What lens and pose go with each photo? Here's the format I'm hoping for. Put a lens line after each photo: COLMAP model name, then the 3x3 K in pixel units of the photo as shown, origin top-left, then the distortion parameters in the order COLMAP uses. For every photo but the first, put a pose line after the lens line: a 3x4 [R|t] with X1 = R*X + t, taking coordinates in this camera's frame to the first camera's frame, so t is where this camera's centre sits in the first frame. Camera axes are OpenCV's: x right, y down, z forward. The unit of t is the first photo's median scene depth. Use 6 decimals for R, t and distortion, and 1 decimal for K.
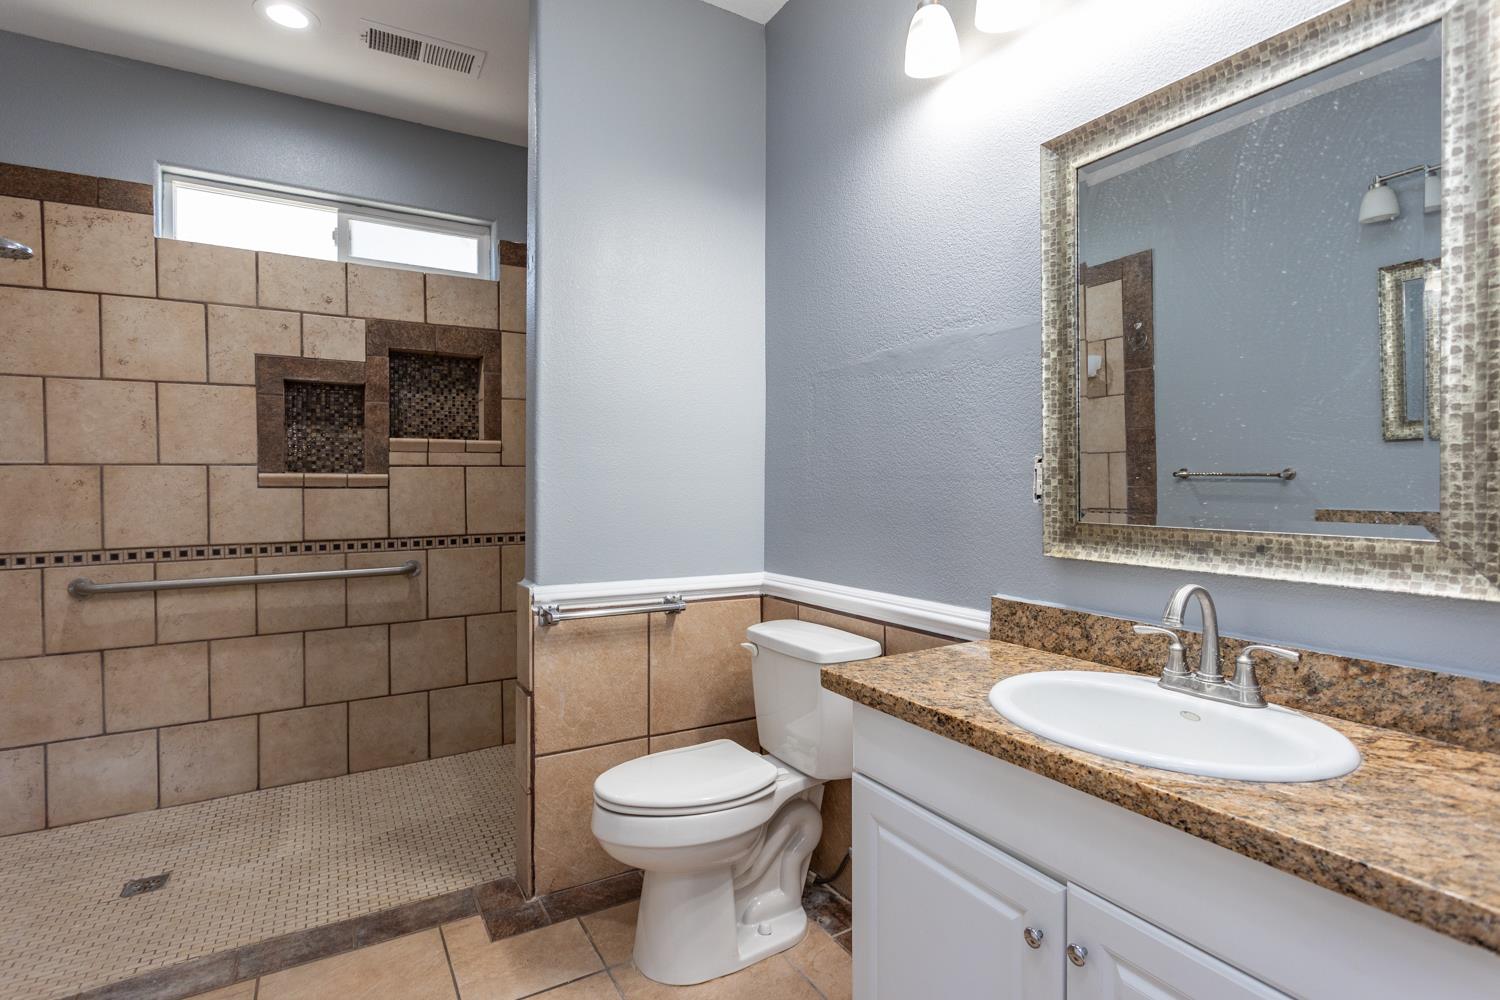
lens RADIAL K [[727.9, 0, 747.1], [0, 727.9, 490.2], [0, 0, 1]] dist [-0.001090, 0.001656]
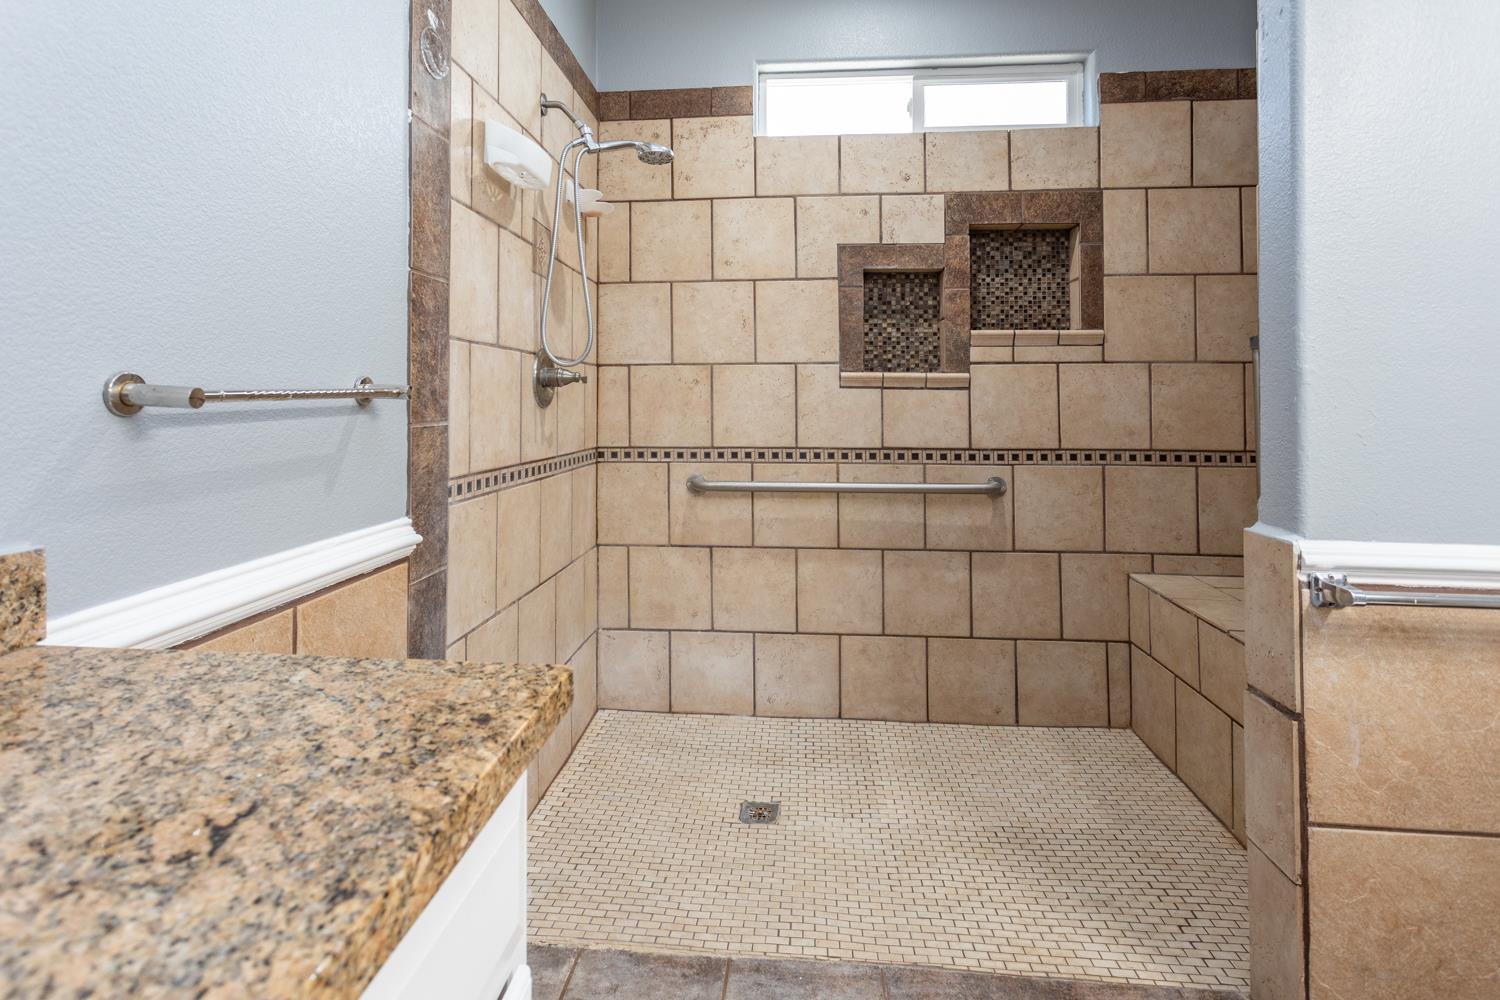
lens RADIAL K [[727.9, 0, 741.2], [0, 727.9, 399.0], [0, 0, 1]] dist [-0.001090, 0.001656]
pose [[0.818189, 0.006322, -0.574914, -0.250954], [-0.012342, 0.999902, -0.006569, 0.018644], [0.574817, 0.012470, 0.818187, 0.177750]]
